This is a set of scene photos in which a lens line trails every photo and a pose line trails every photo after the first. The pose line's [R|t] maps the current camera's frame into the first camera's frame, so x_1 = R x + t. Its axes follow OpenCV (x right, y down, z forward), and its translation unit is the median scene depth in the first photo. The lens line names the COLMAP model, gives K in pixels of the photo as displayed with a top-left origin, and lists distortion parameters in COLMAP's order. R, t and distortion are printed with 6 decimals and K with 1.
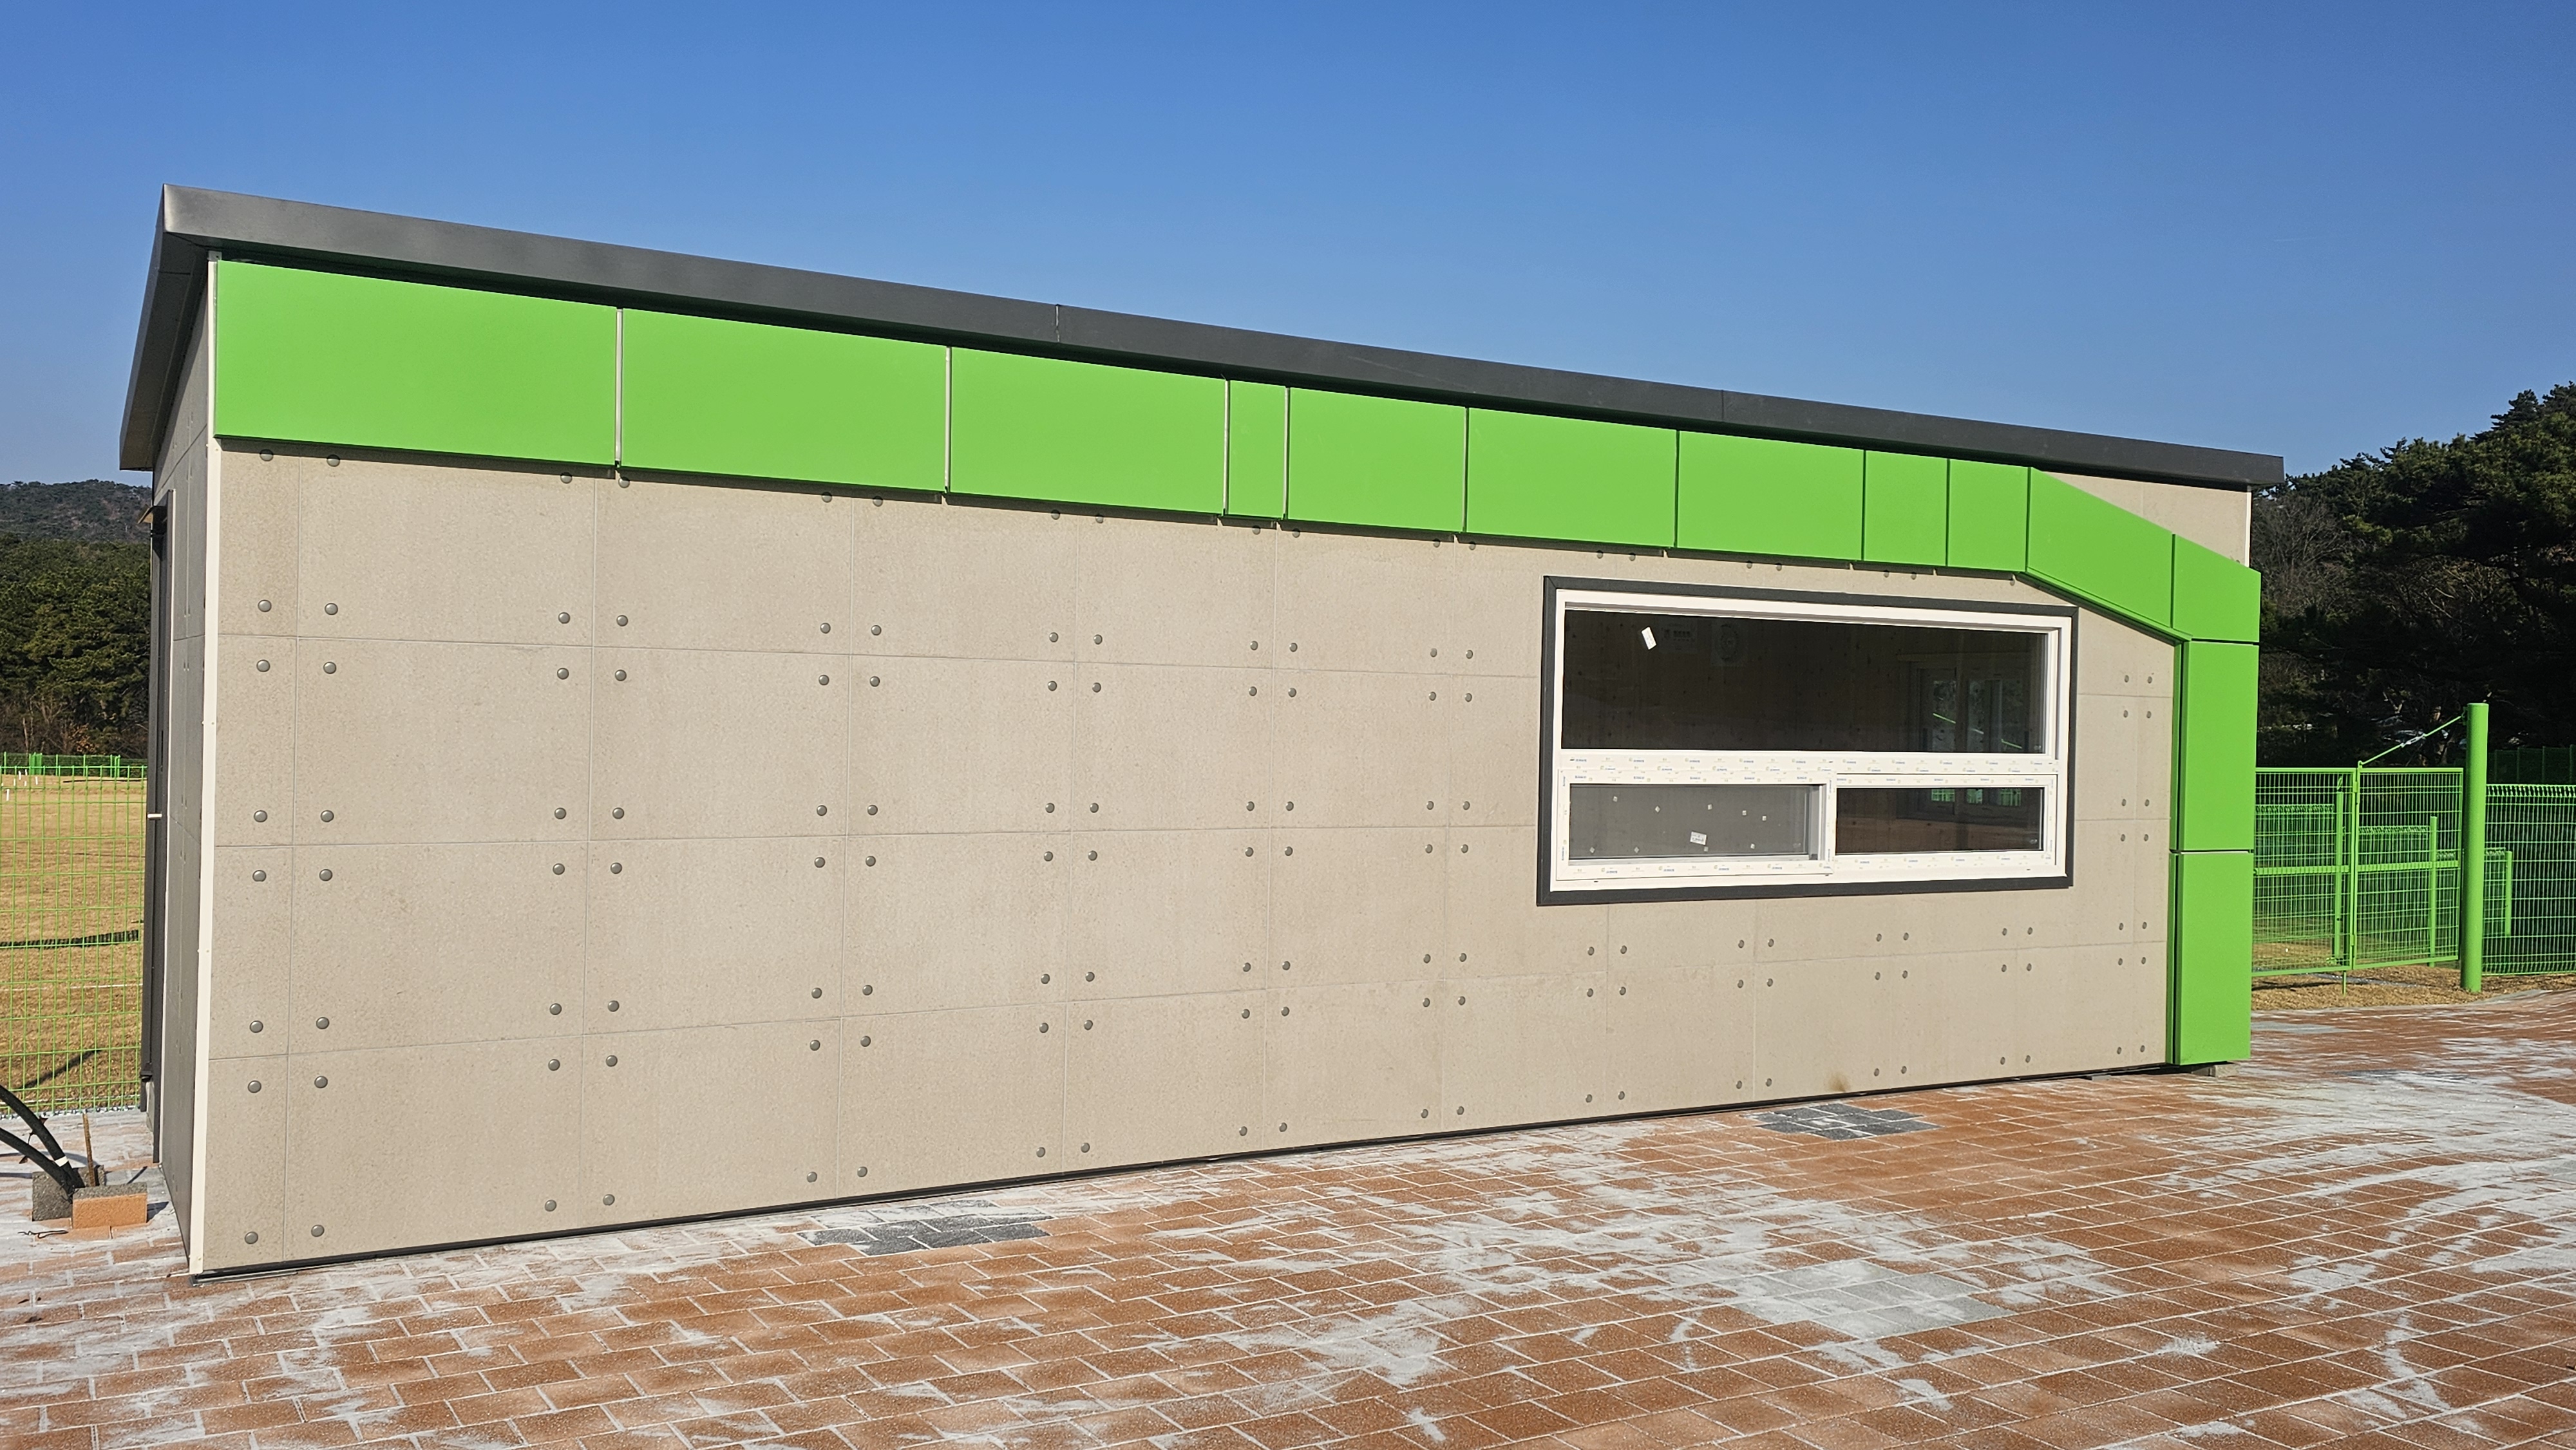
lens RADIAL K [[2019.5, 0, 1293.6], [0, 2019.5, 733.4], [0, 0, 1]] dist [0.105963, -0.118938]
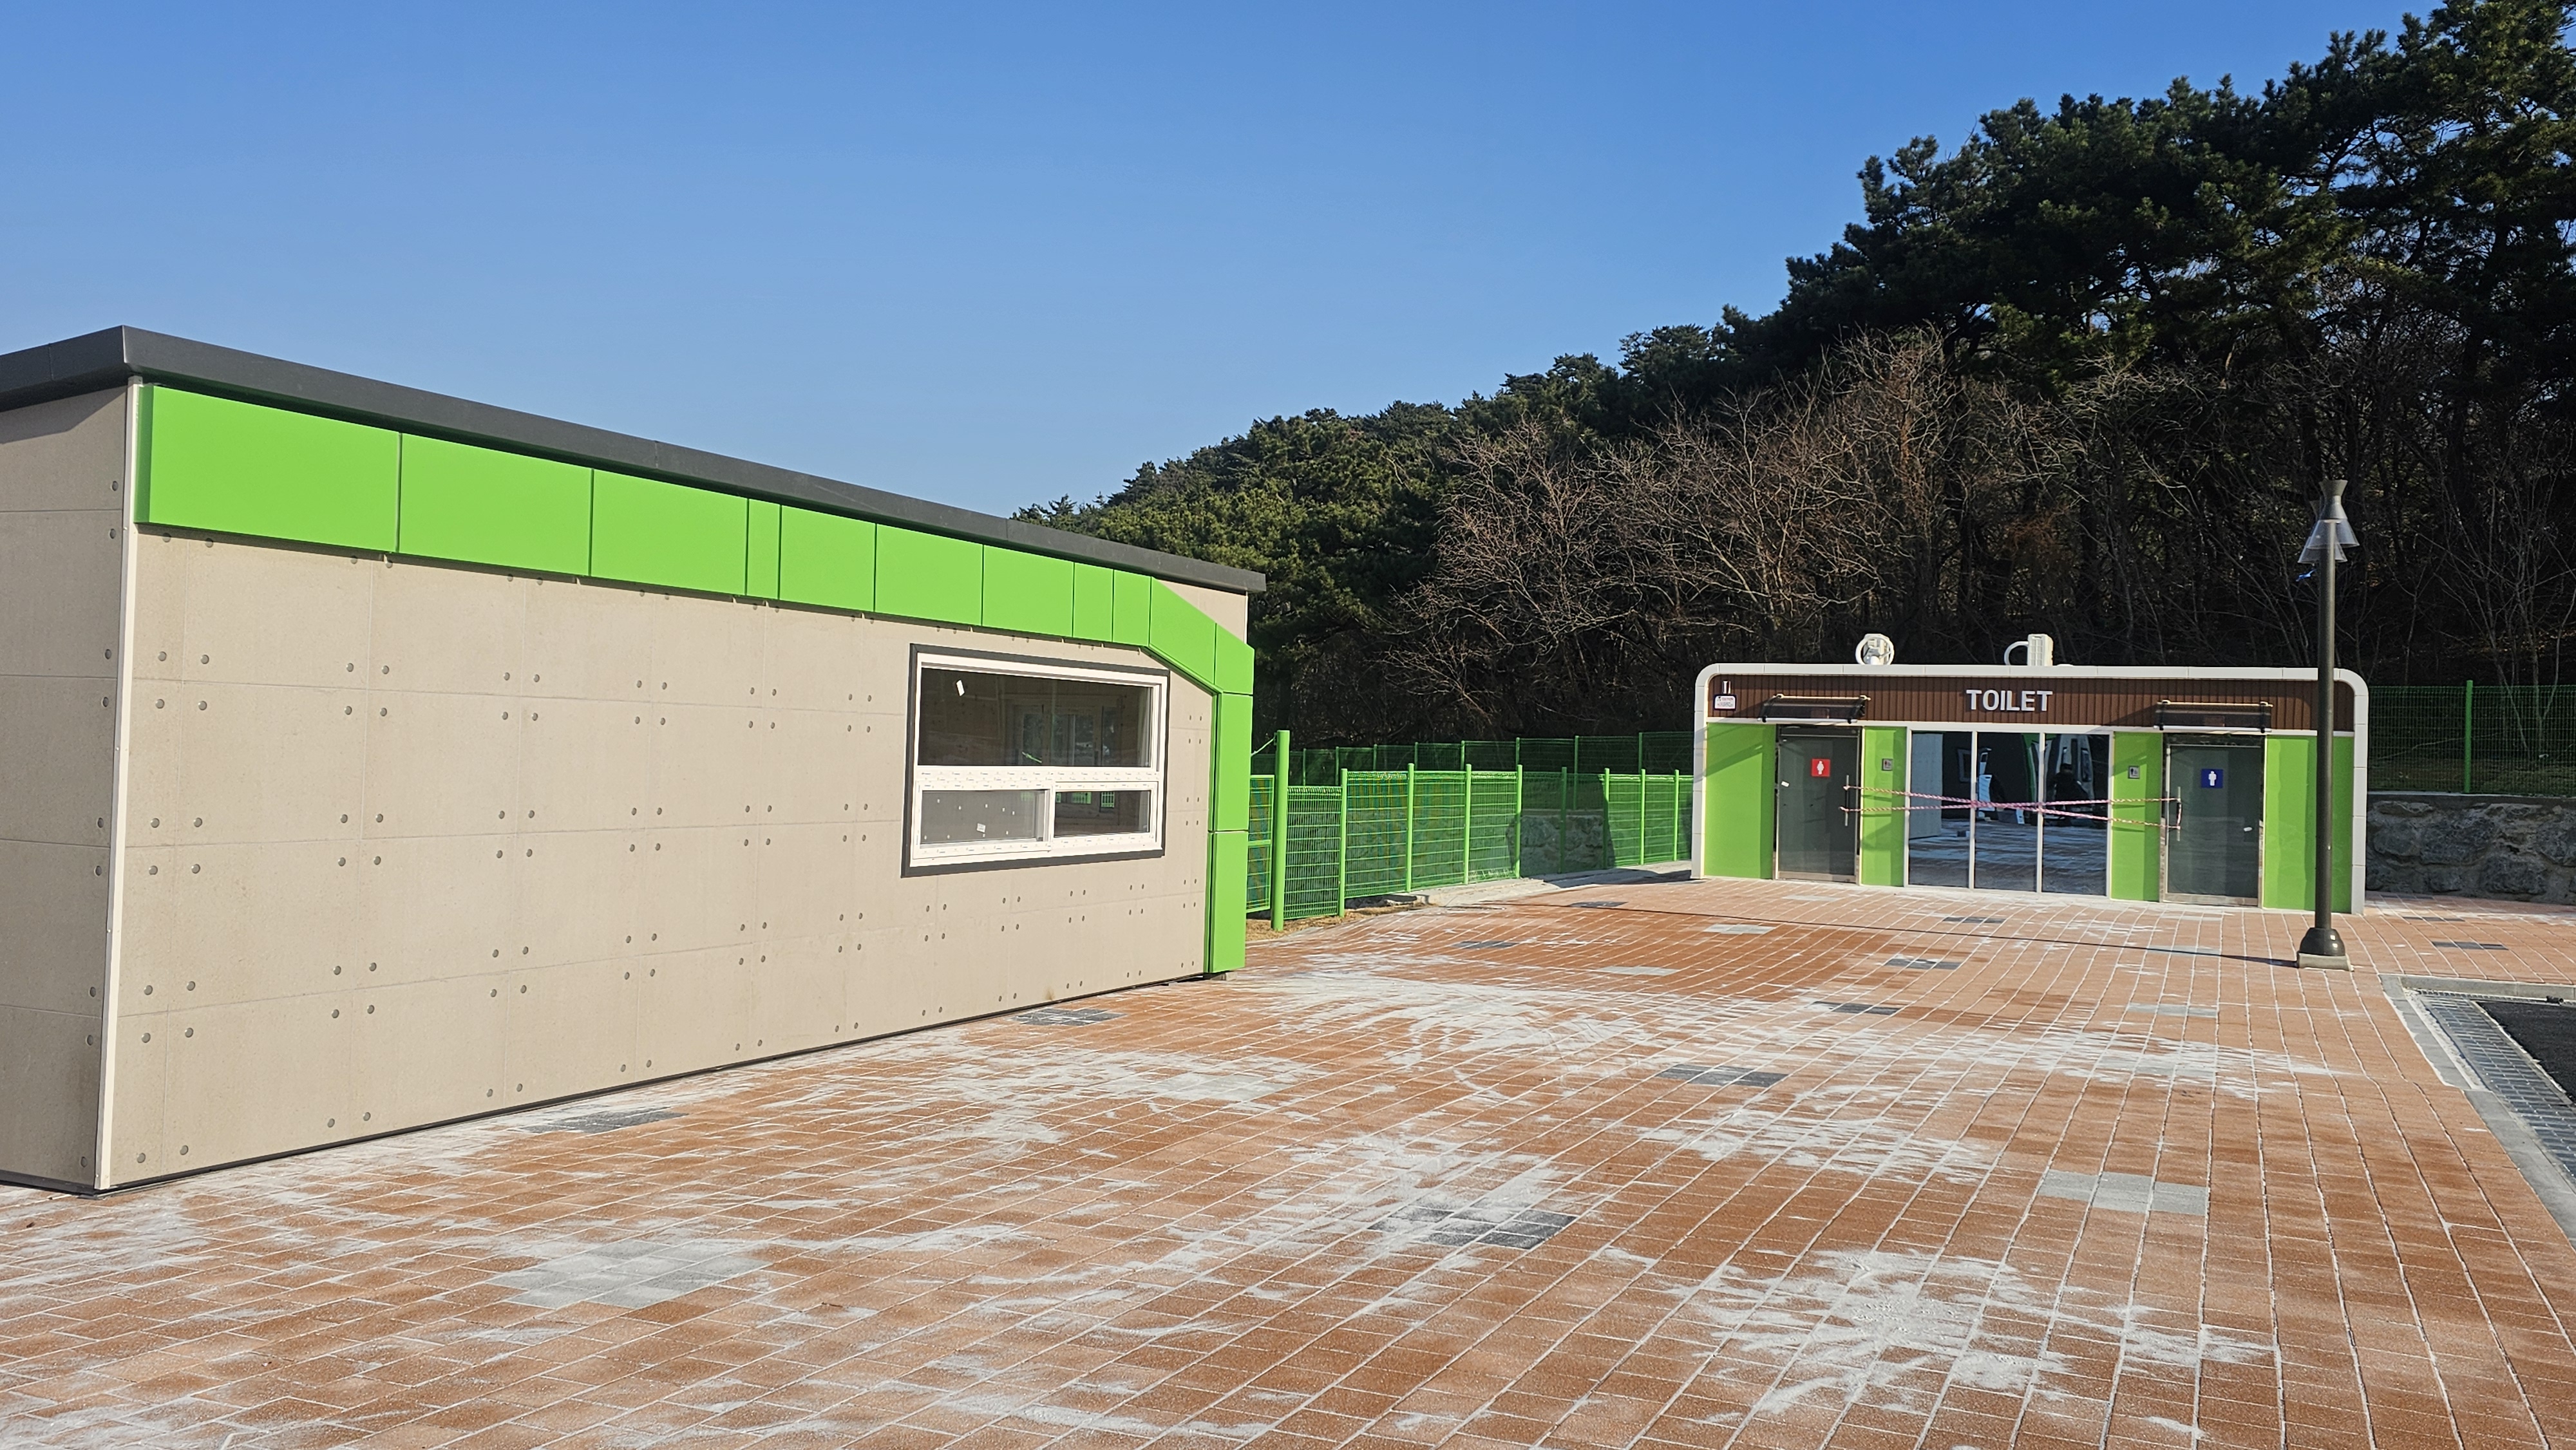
lens RADIAL K [[2019.5, 0, 1293.6], [0, 2019.5, 733.4], [0, 0, 1]] dist [0.105963, -0.118938]
pose [[0.816310, 0.011470, 0.577500, -0.545555], [-0.010981, 0.999930, -0.004338, -0.013608], [-0.577509, -0.002800, 0.816379, -0.357297]]
